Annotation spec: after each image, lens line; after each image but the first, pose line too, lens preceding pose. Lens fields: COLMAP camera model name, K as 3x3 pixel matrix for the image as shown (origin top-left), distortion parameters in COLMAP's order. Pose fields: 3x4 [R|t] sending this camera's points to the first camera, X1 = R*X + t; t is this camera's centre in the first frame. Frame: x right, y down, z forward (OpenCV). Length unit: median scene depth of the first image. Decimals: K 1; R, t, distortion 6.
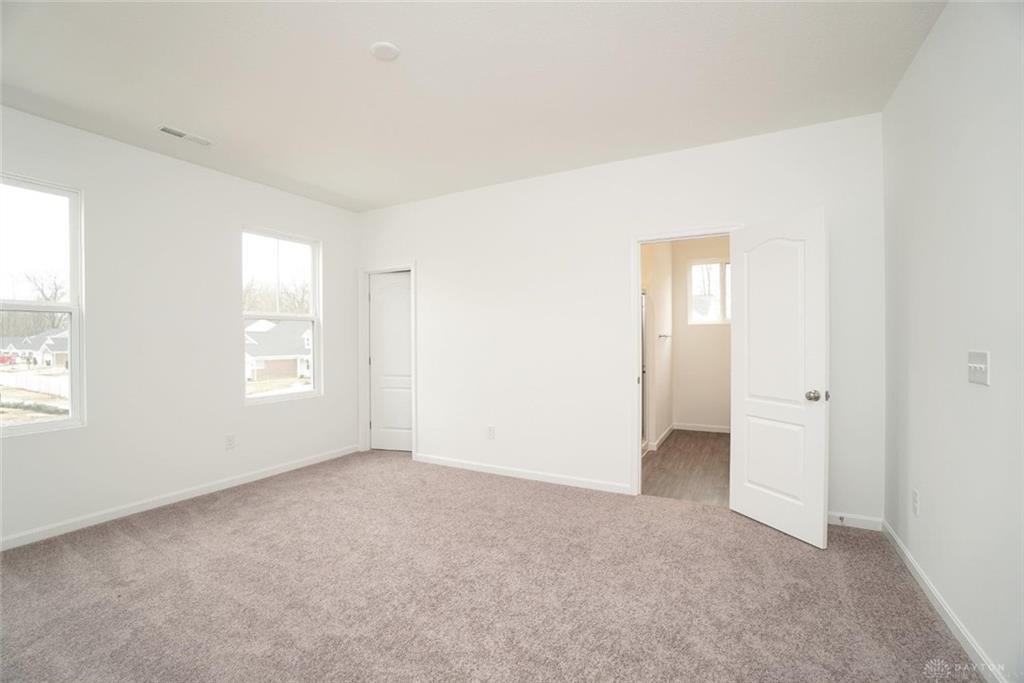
lens RADIAL K [[440.1, 0, 507.0], [0, 440.1, 344.3], [0, 0, 1]] dist [-0.060702, 0.021855]
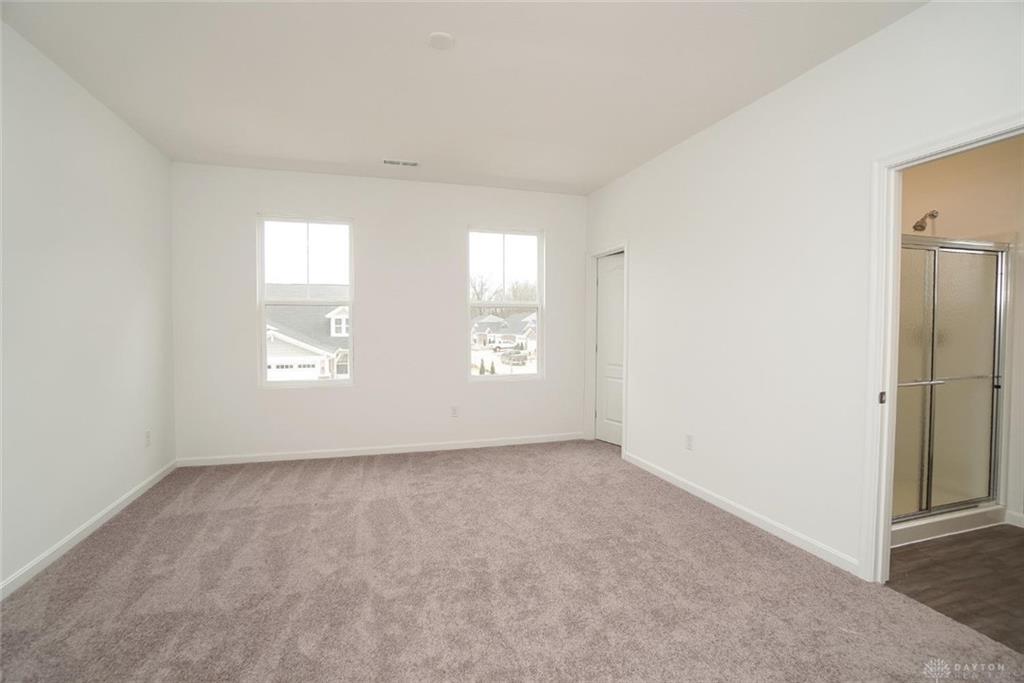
lens RADIAL K [[457.8, 0, 508.4], [0, 457.8, 338.2], [0, 0, 1]] dist [-0.056292, 0.021497]
pose [[0.723515, 0.022677, -0.689936, 0.333279], [-0.008937, 0.999684, 0.023486, -0.007505], [0.690251, -0.010827, 0.723489, 0.188824]]
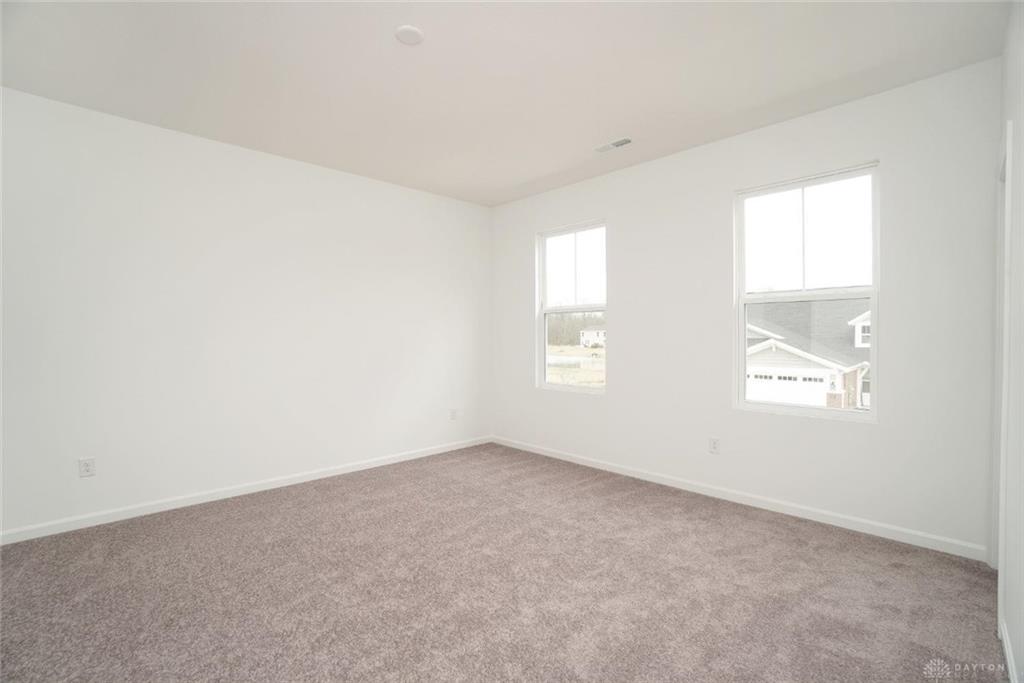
lens RADIAL K [[457.8, 0, 508.4], [0, 457.8, 338.2], [0, 0, 1]] dist [-0.056292, 0.021497]
pose [[-0.283878, 0.008866, -0.958819, 0.365982], [-0.004387, 0.999935, 0.010545, -0.002052], [0.958850, 0.007200, -0.283820, 0.859535]]
